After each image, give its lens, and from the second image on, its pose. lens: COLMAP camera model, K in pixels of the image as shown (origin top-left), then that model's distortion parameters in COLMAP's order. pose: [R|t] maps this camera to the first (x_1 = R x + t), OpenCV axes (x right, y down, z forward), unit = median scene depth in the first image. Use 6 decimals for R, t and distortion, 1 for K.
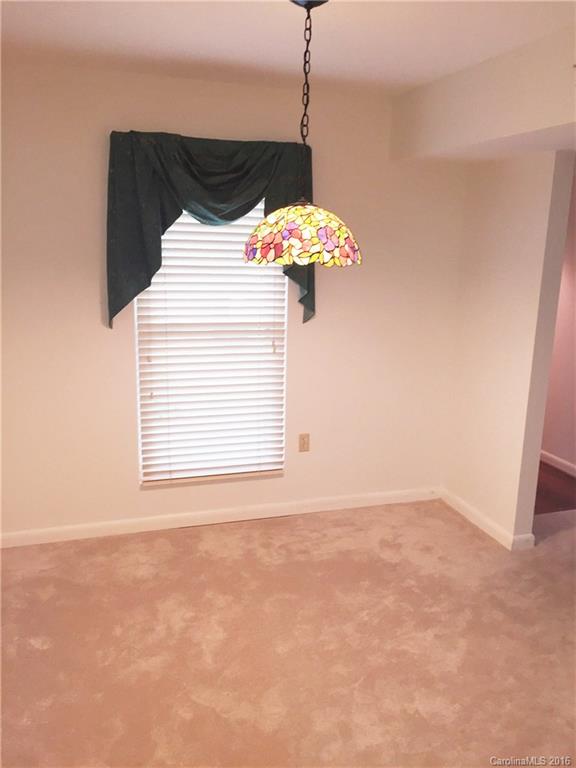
lens RADIAL K [[654.9, 0, 288.0], [0, 654.9, 384.0], [0, 0, 1]] dist [0.039003, 0.001520]
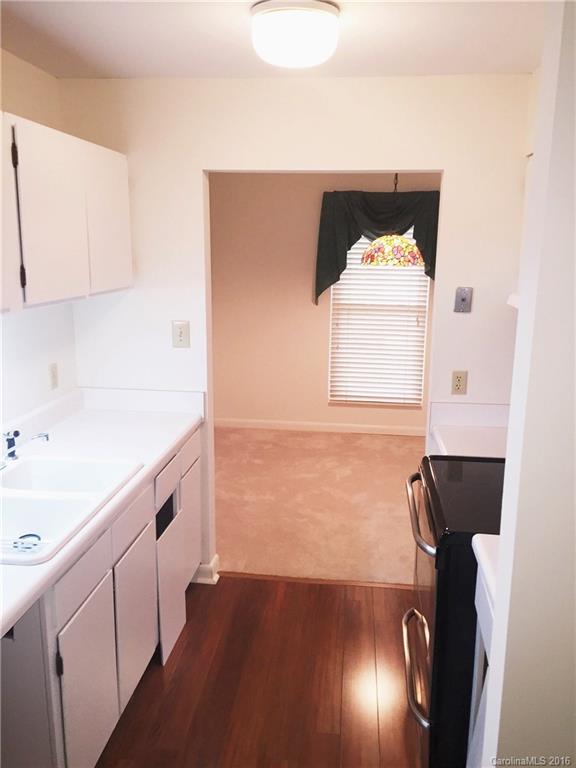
lens RADIAL K [[654.9, 0, 288.0], [0, 654.9, 384.0], [0, 0, 1]] dist [0.039003, 0.001520]
pose [[0.908639, 0.078000, -0.410233, 0.374309], [-0.085139, 0.996369, 0.000869, 0.123465], [0.408811, 0.034138, 0.911981, -0.569856]]
